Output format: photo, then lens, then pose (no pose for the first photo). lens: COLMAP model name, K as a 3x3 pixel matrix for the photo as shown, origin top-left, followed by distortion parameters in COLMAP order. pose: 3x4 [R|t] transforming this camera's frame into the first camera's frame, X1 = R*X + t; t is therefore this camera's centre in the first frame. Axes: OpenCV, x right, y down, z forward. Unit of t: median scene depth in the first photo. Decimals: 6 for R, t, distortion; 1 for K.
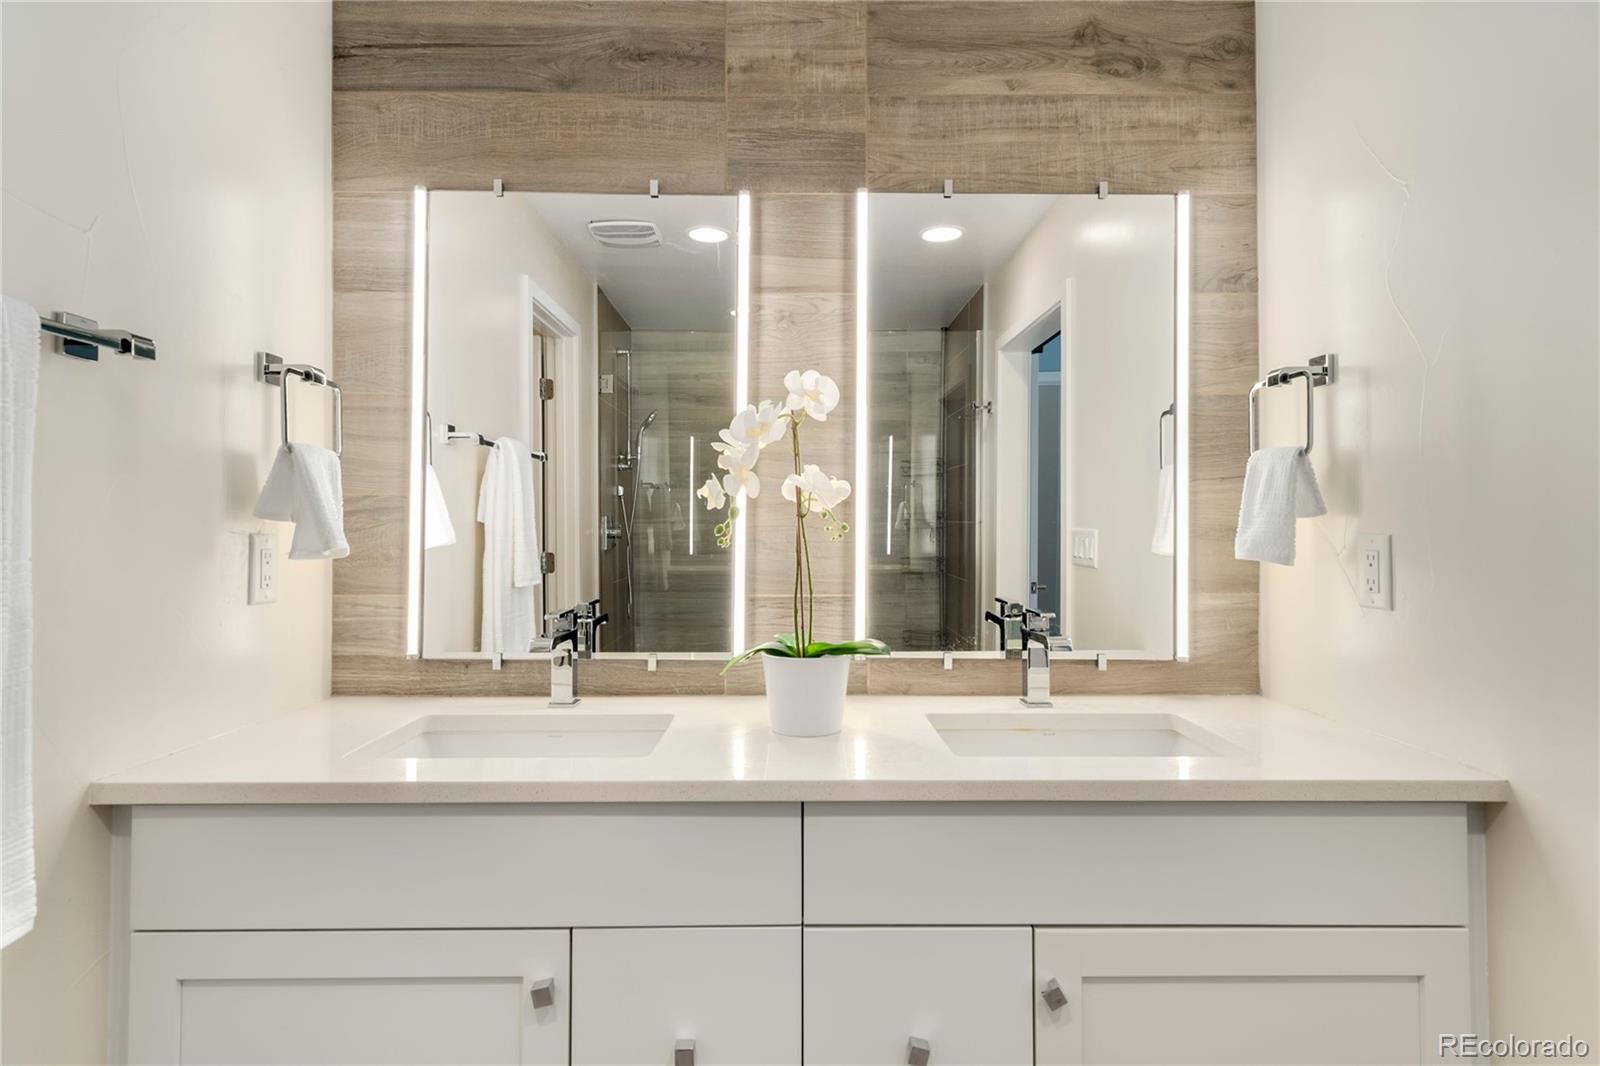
lens RADIAL K [[825.4, 0, 800.4], [0, 825.4, 525.9], [0, 0, 1]] dist [0.001283, 0.000809]
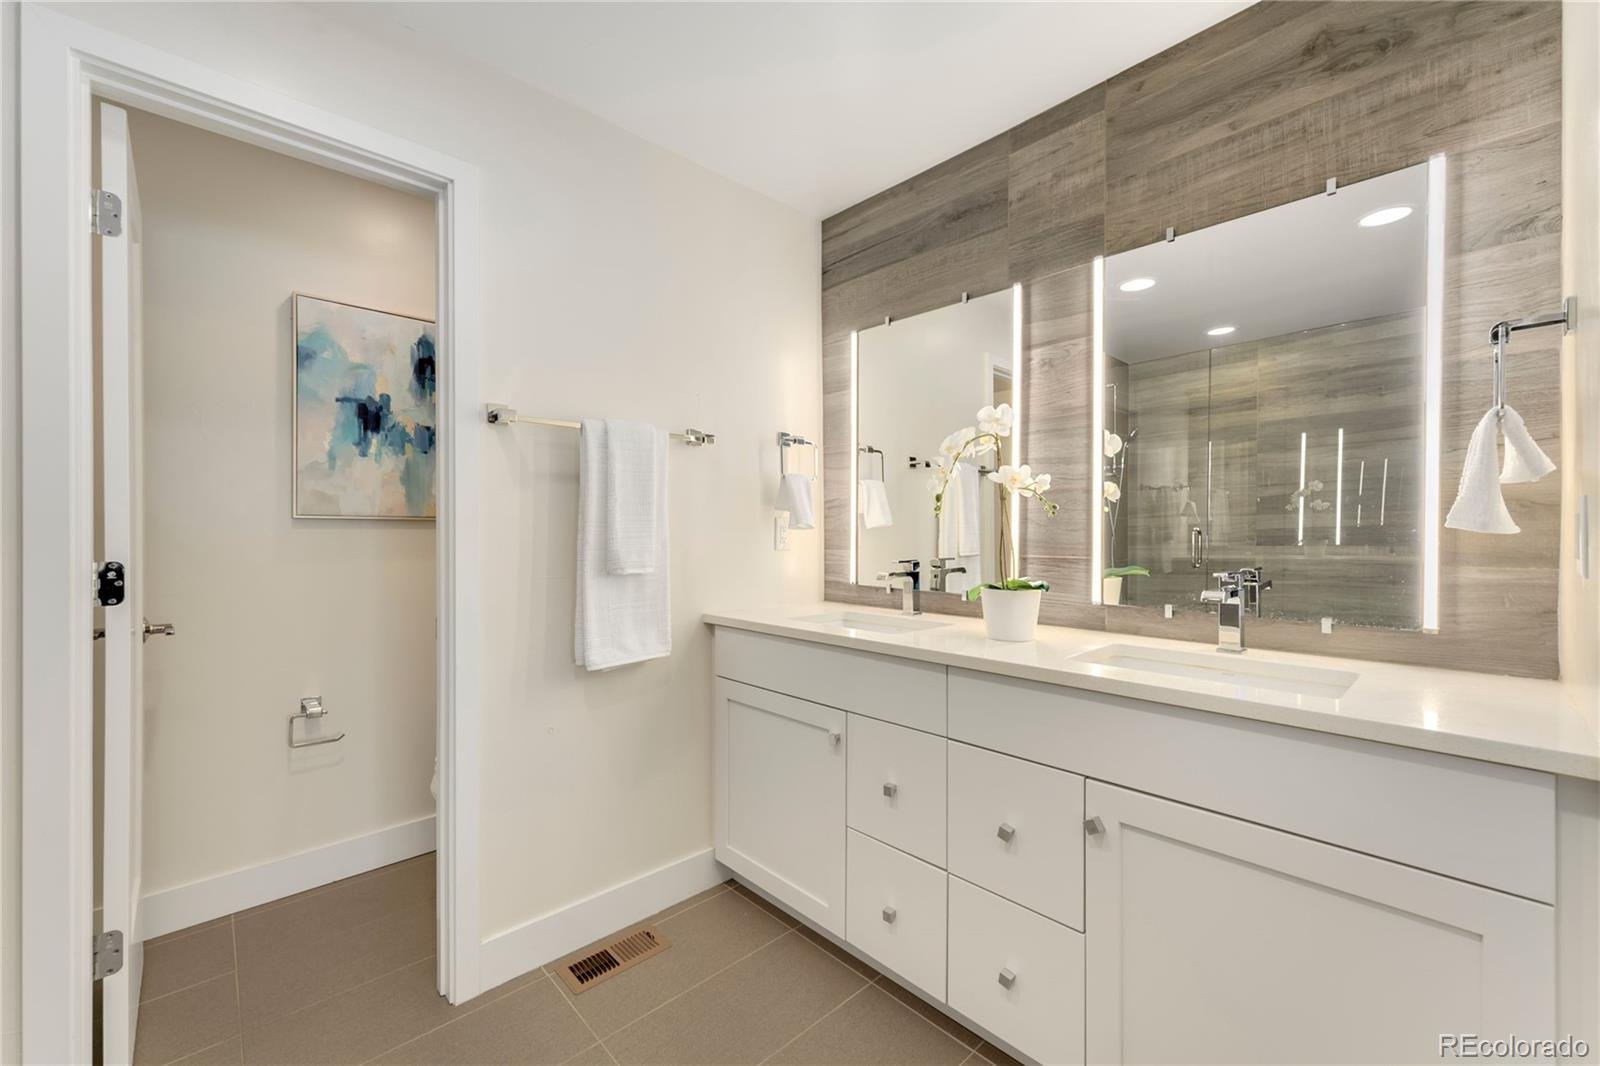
lens RADIAL K [[626.2, 0, 791.9], [0, 626.2, 543.5], [0, 0, 1]] dist [0.000758, 0.000030]
pose [[0.682389, 0.014133, -0.730853, 0.483372], [0.005959, 0.999672, 0.024895, 0.031872], [0.730965, -0.021343, 0.682081, -0.075270]]
